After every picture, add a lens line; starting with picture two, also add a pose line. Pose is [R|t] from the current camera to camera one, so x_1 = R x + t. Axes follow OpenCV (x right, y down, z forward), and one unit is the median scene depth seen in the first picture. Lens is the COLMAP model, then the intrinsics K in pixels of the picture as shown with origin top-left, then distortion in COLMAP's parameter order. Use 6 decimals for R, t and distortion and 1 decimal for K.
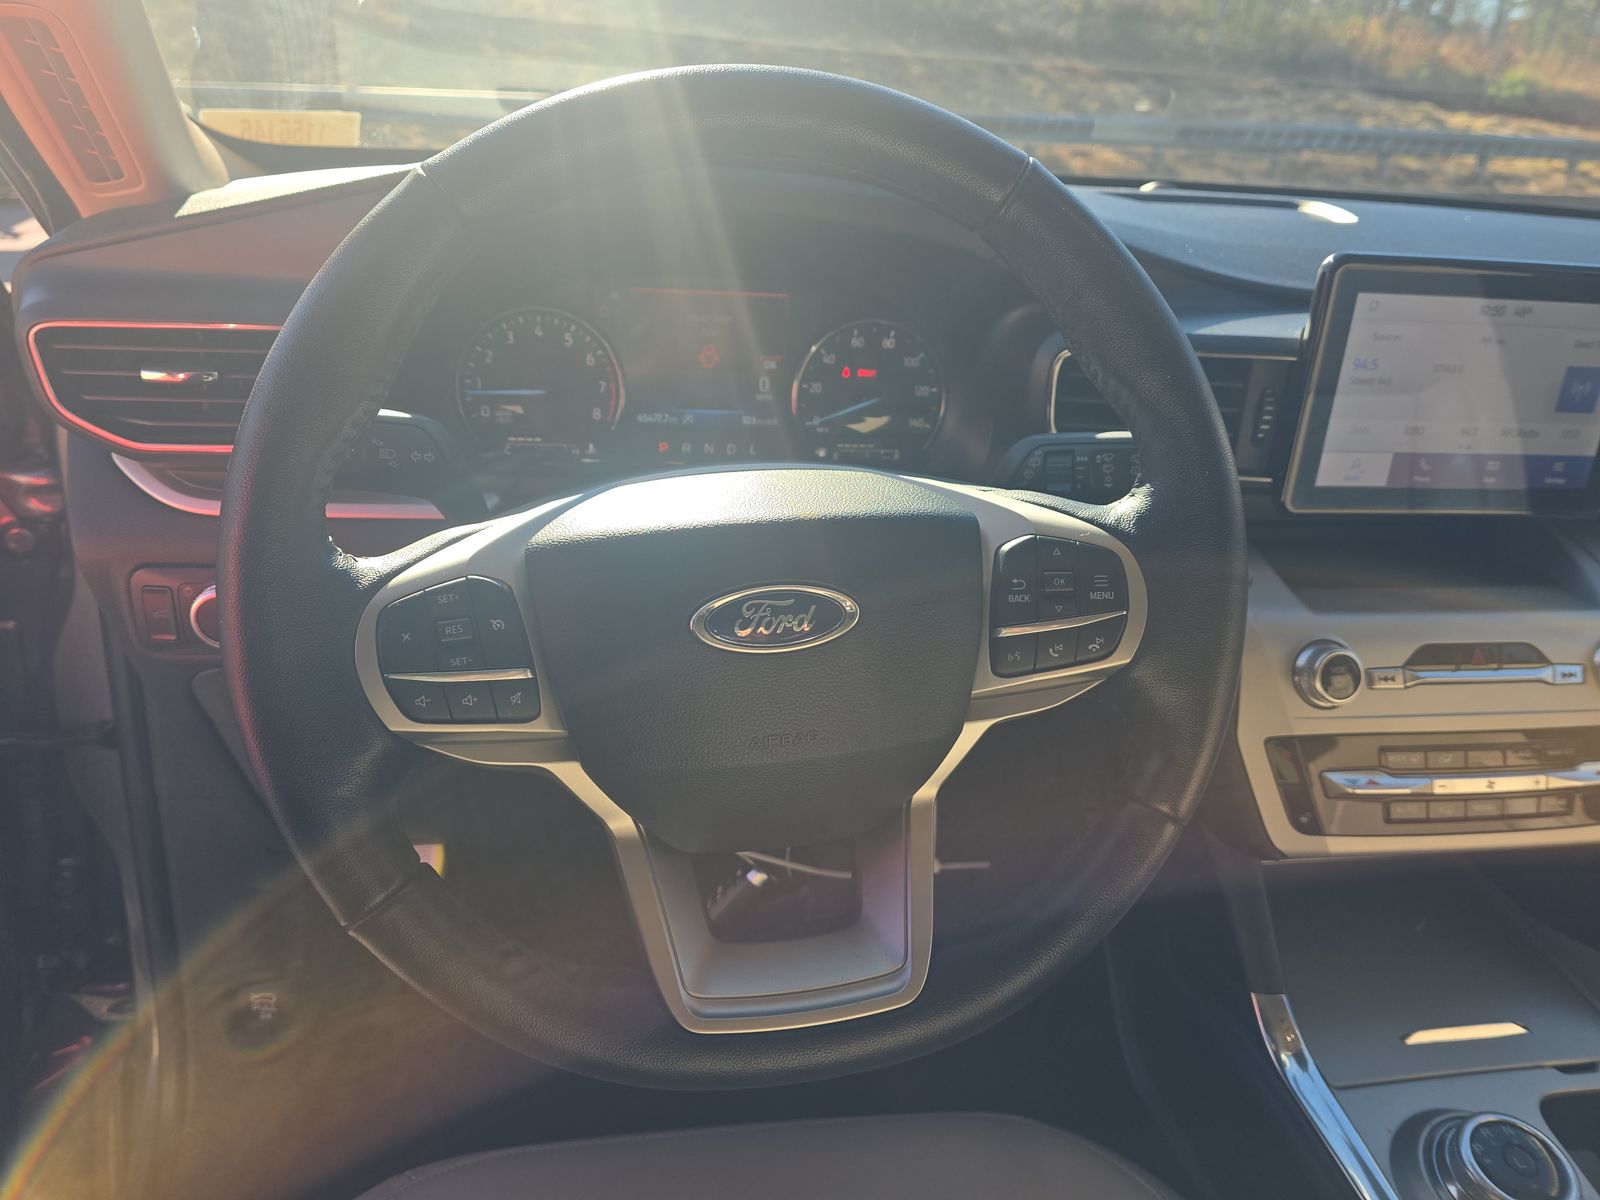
lens RADIAL K [[1042.7, 0, 800.0], [0, 1042.7, 600.0], [0, 0, 1]] dist [0.048978, -0.045495]
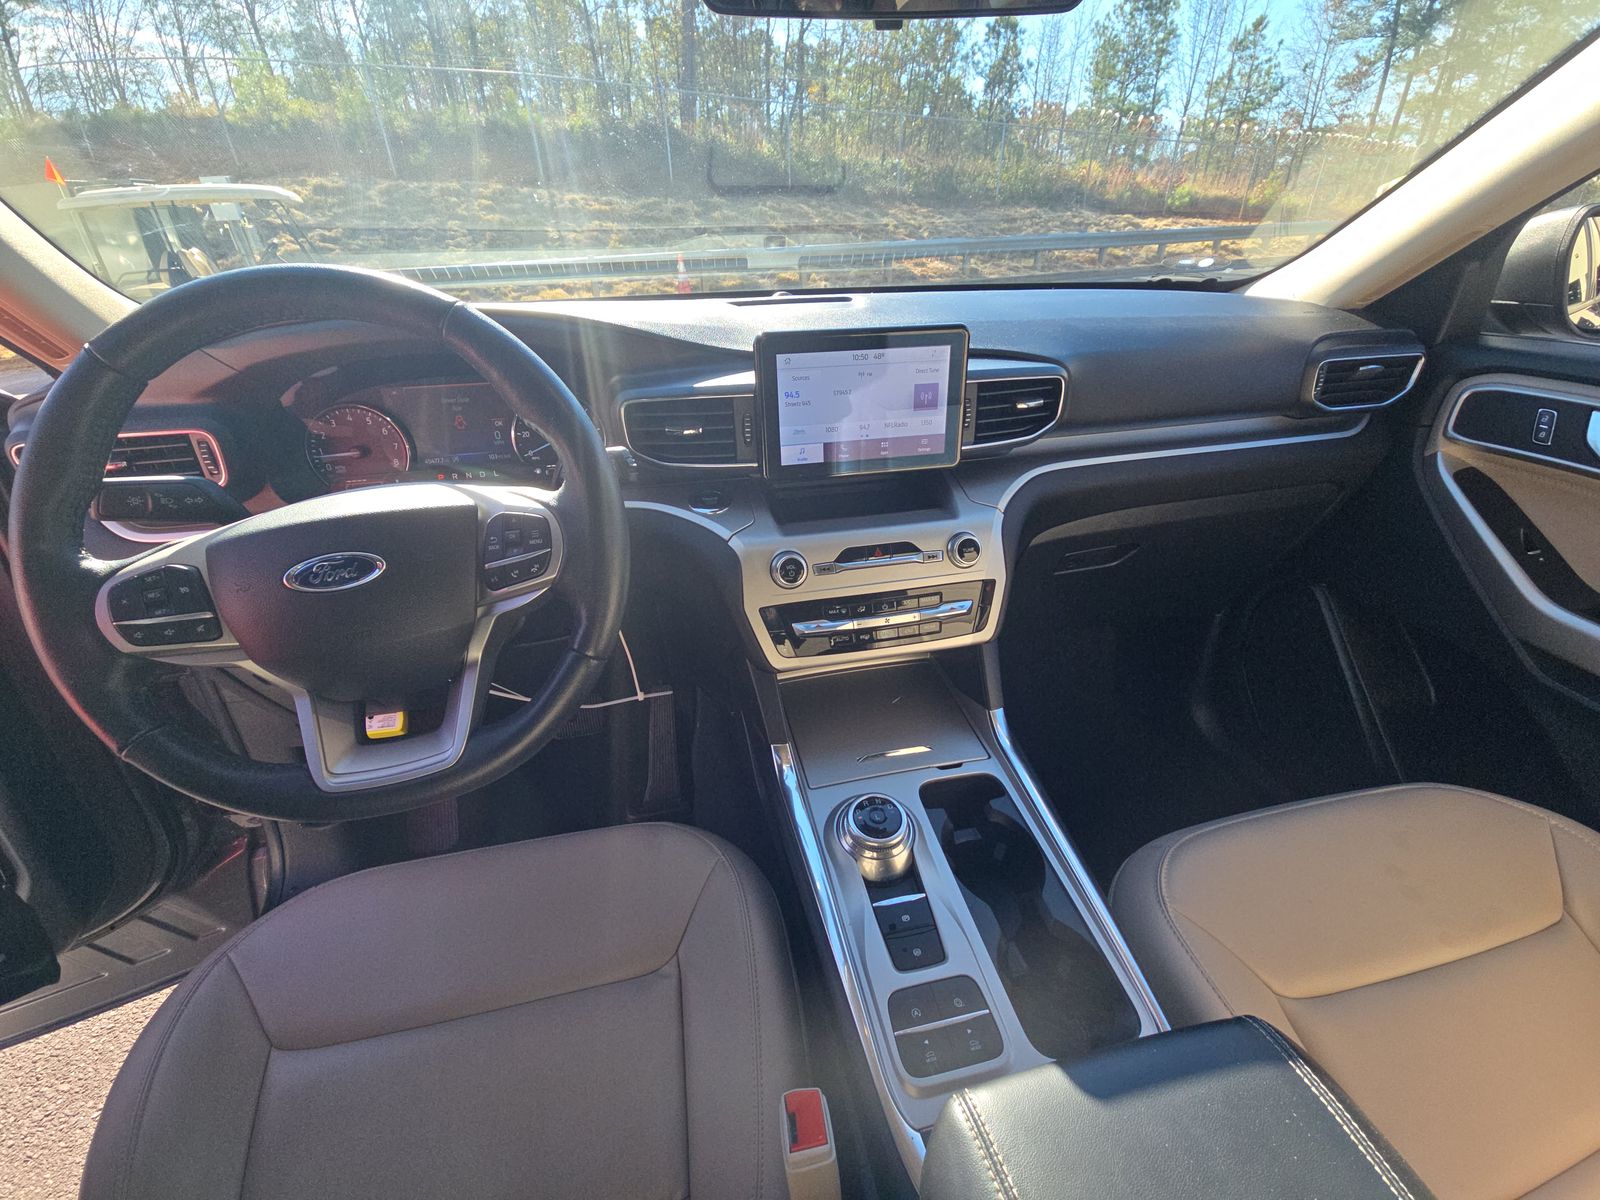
lens RADIAL K [[610.4, 0, 800.0], [0, 610.4, 600.0], [0, 0, 1]] dist [-0.000616, -0.000055]
pose [[0.995450, -0.095280, -0.000082, 0.331521], [0.094942, 0.991843, 0.085055, 0.021884], [-0.008022, -0.084676, 0.996376, -0.035438]]
